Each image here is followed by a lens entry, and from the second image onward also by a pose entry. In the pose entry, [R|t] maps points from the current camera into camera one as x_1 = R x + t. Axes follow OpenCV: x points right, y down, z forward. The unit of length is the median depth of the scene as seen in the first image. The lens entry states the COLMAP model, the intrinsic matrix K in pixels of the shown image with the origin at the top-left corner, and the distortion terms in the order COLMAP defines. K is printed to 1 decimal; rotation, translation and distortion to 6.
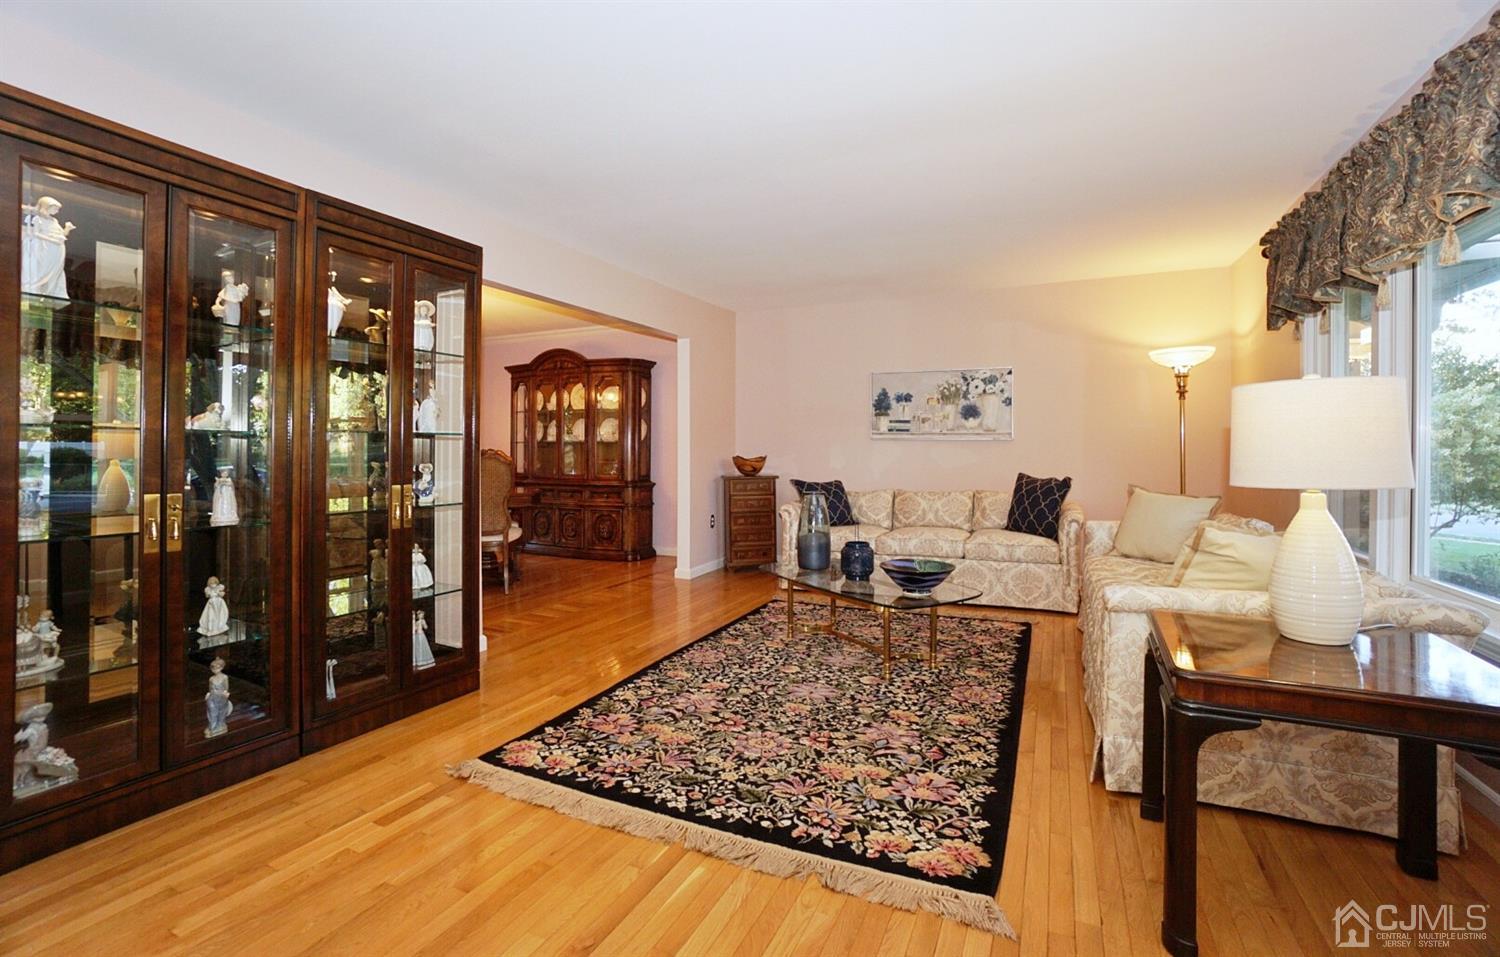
lens RADIAL K [[653.7, 0, 743.4], [0, 653.7, 452.5], [0, 0, 1]] dist [-0.047692, 0.000137]
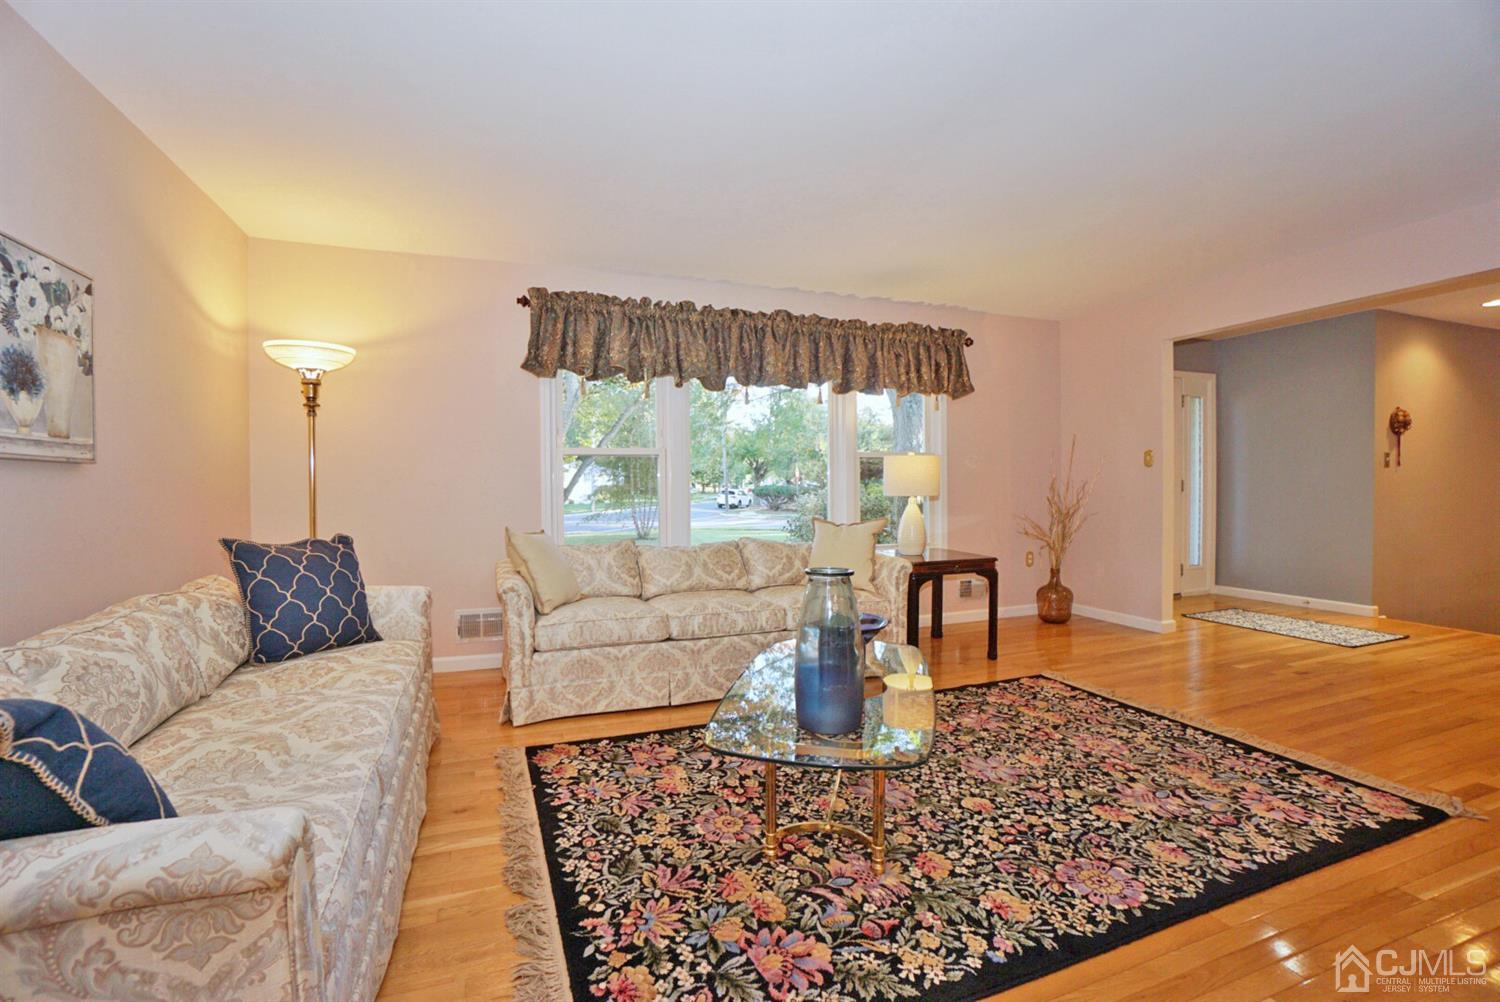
lens RADIAL K [[655.9, 0, 750.0], [0, 655.9, 501.0], [0, 0, 1]] dist [-0.059764, 0.023117]
pose [[-0.729263, -0.010608, 0.684151, -0.250478], [0.011829, 0.999535, 0.028107, -0.004988], [-0.684131, 0.028591, -0.728798, 1.945102]]
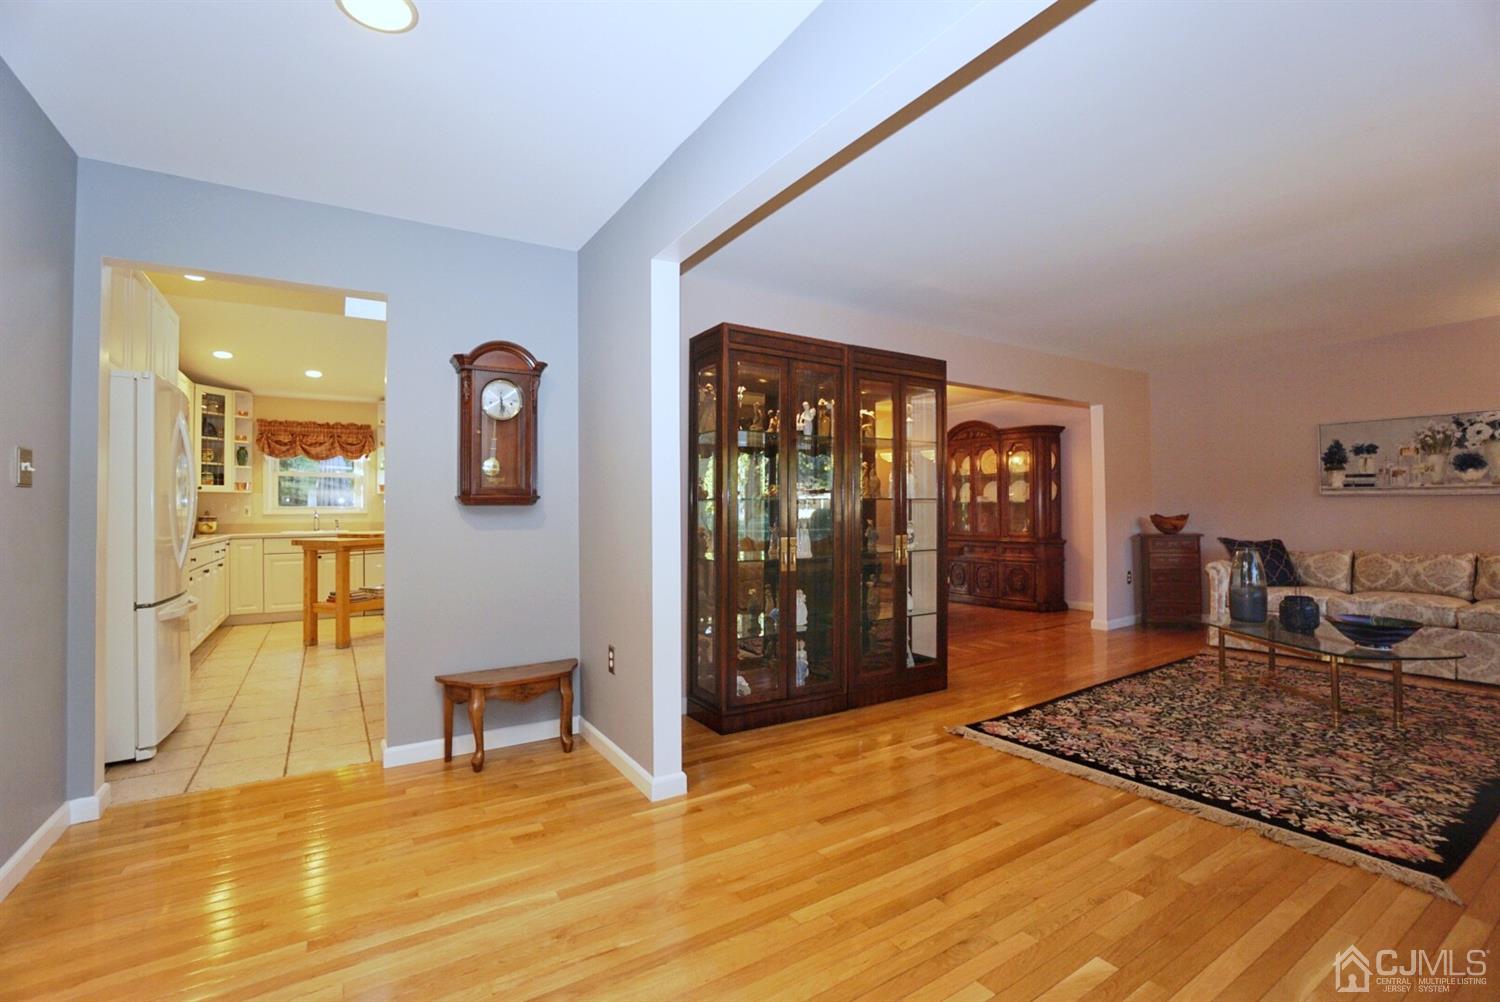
lens RADIAL K [[655.9, 0, 750.0], [0, 655.9, 501.0], [0, 0, 1]] dist [-0.059764, 0.023117]
pose [[0.851283, -0.015119, -0.524489, -0.047548], [0.006039, 0.999801, -0.019019, -0.000543], [0.524672, 0.013023, 0.851205, -0.408785]]
